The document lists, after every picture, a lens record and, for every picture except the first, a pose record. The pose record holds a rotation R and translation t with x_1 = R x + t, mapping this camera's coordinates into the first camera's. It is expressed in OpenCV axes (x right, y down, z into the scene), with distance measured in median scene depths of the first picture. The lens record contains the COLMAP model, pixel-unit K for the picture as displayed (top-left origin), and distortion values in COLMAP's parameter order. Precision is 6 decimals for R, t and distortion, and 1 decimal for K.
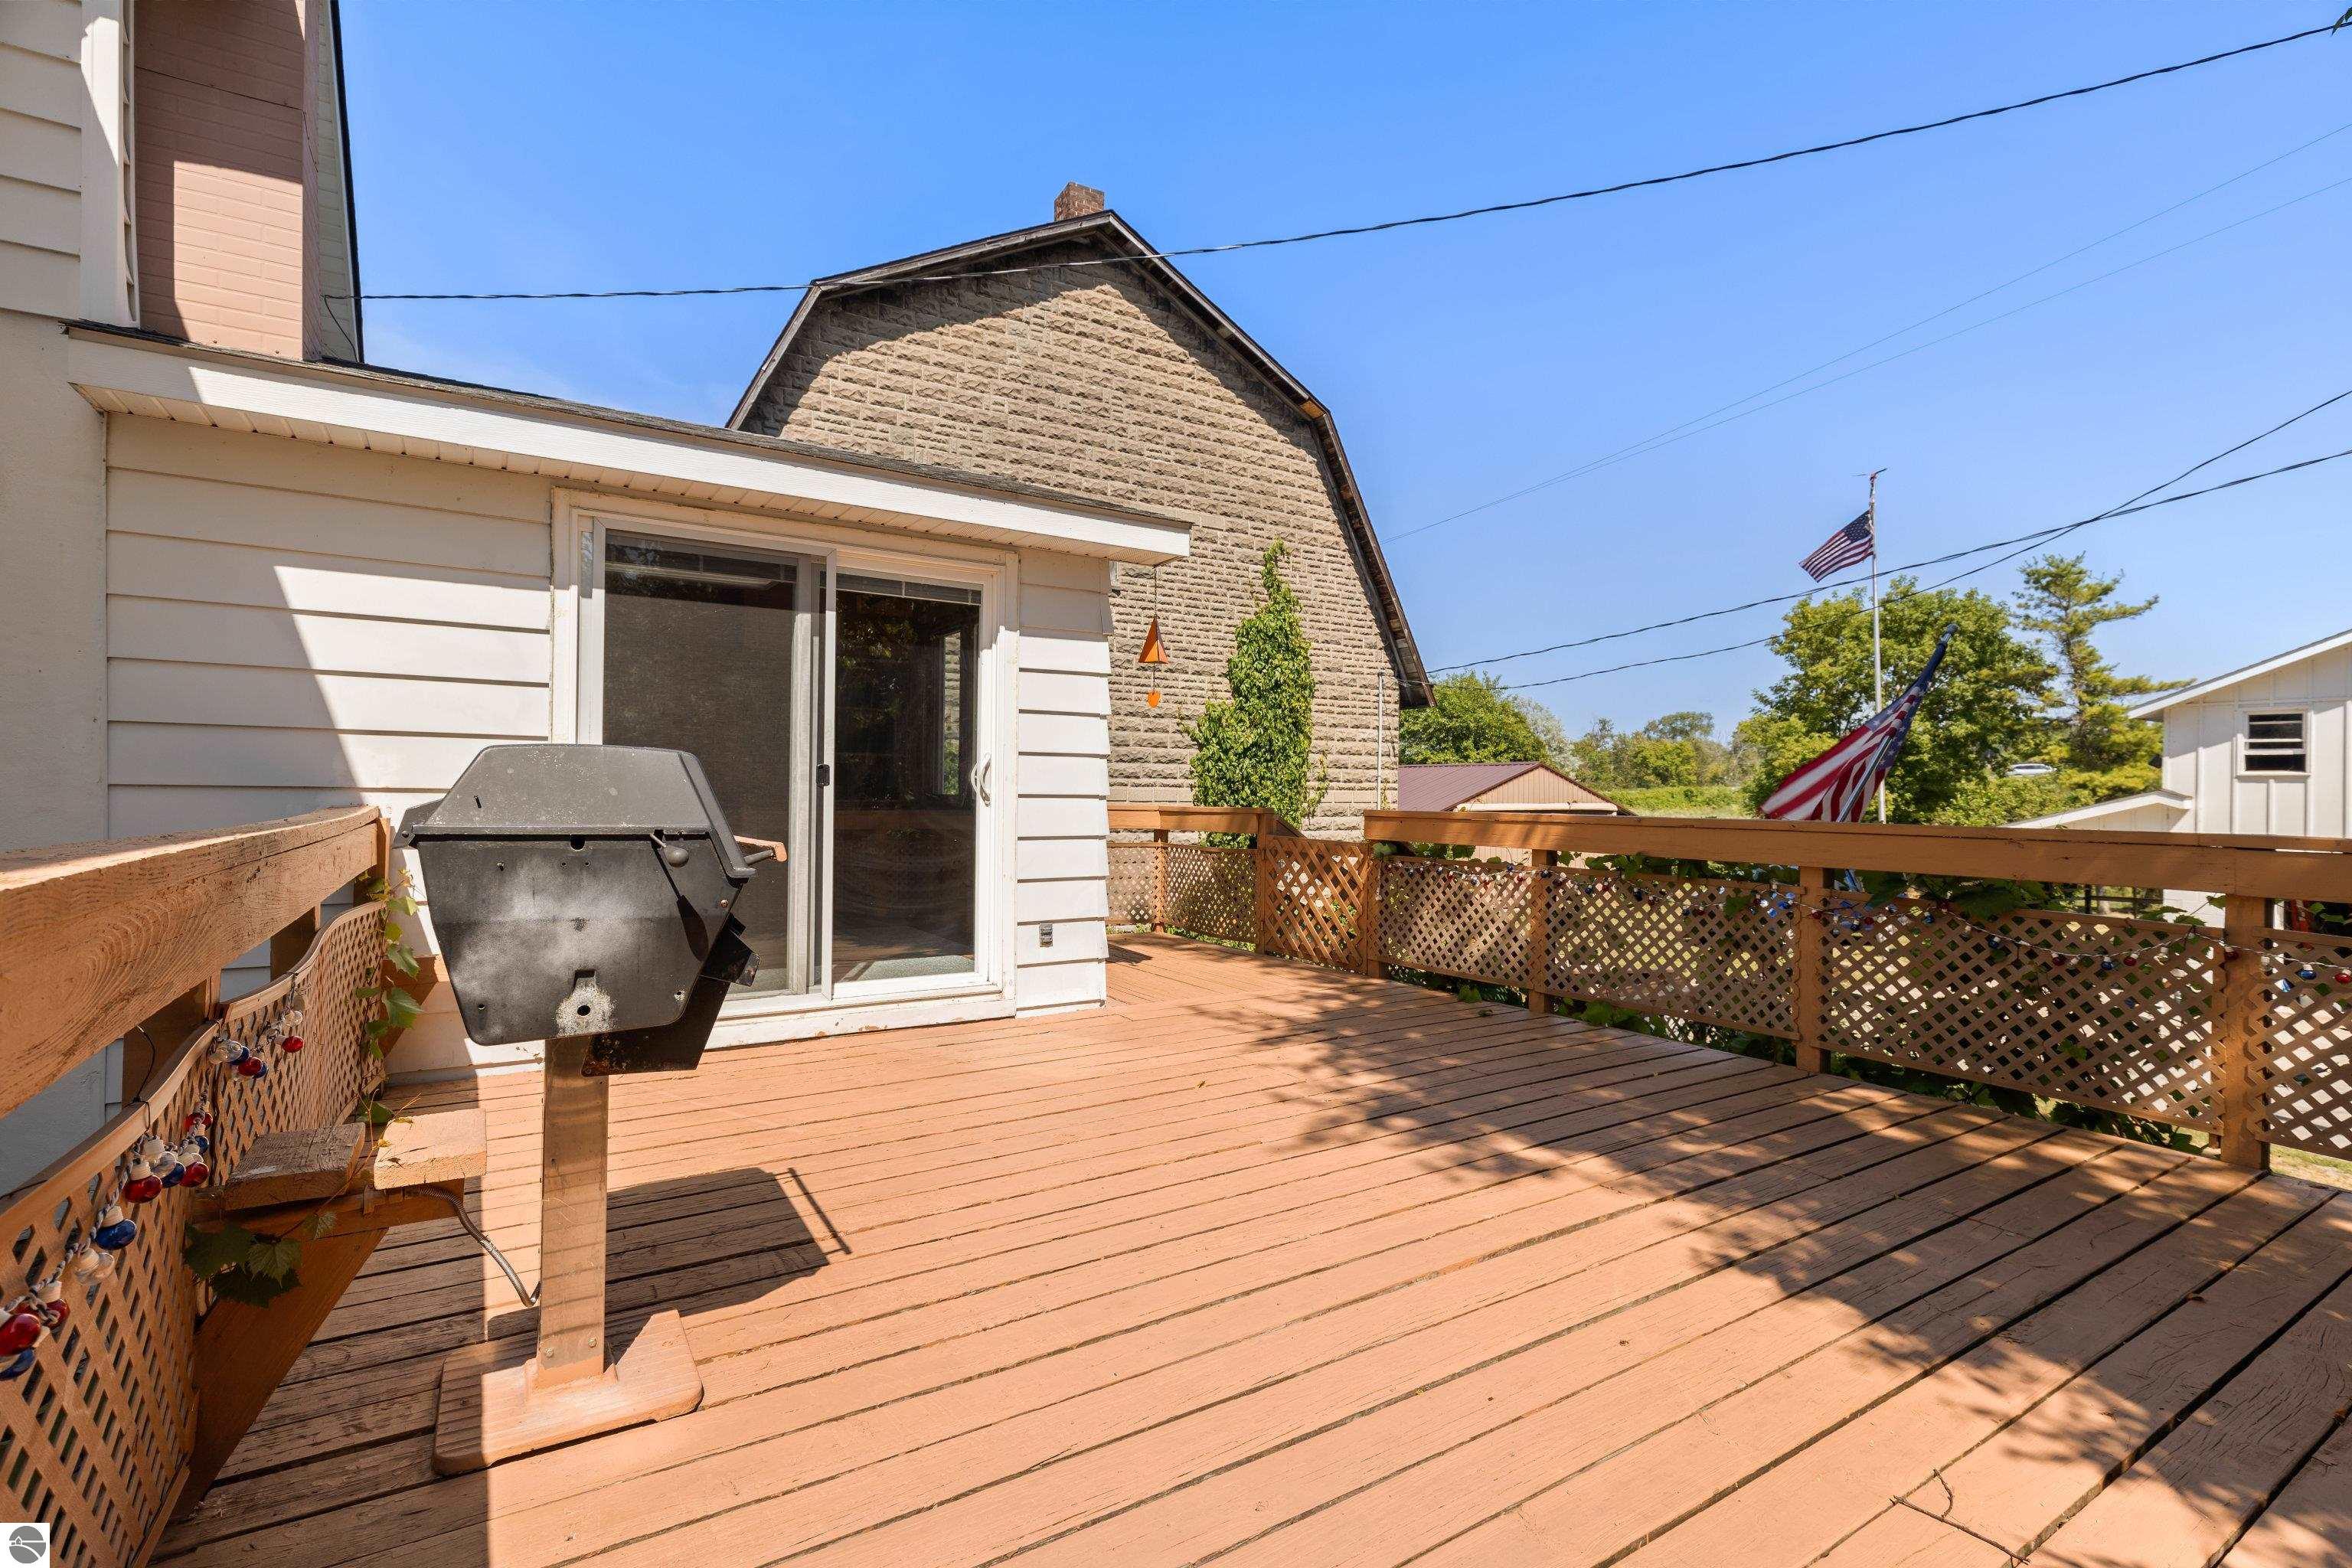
lens RADIAL K [[1061.7, 0, 1165.6], [0, 1061.7, 788.2], [0, 0, 1]] dist [0.007052, -0.000910]
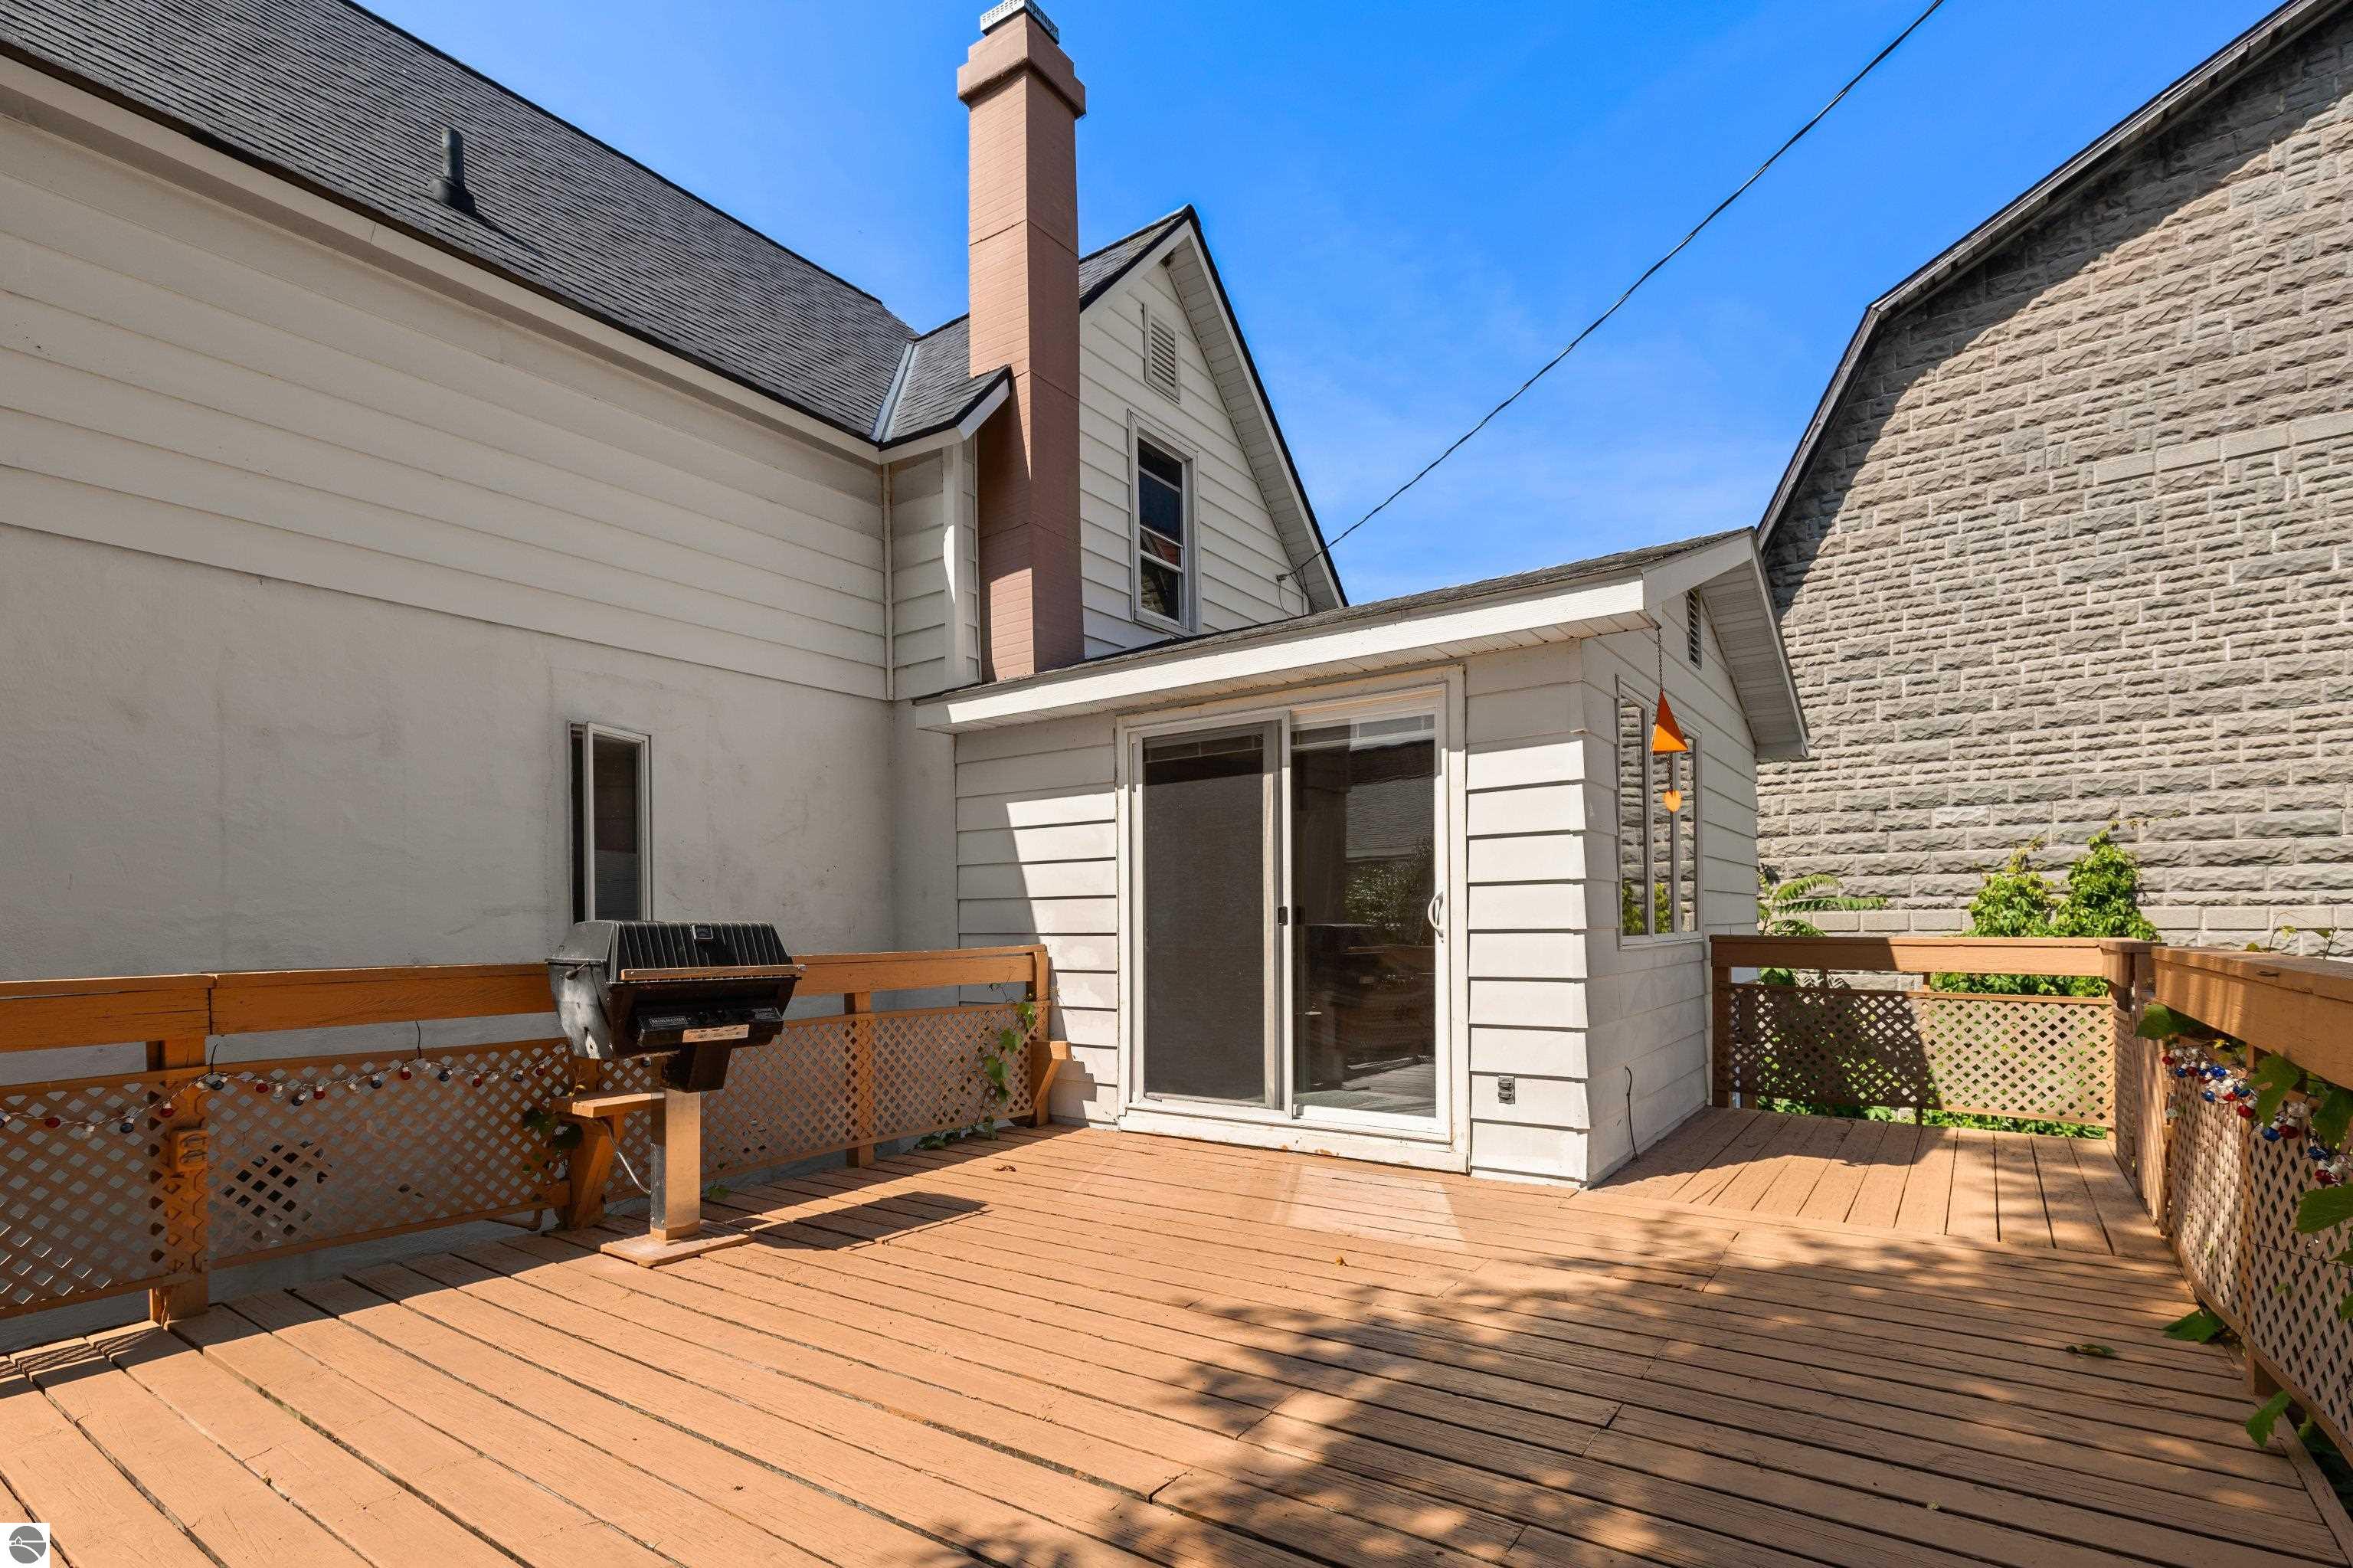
lens RADIAL K [[1102.6, 0, 1172.5], [0, 1102.6, 926.6], [0, 0, 1]] dist [0.004487, -0.000857]
pose [[0.390267, -0.015858, -0.920565, 0.702126], [0.021837, 0.999730, -0.007964, 0.005598], [0.920443, -0.016995, 0.390508, 0.444307]]
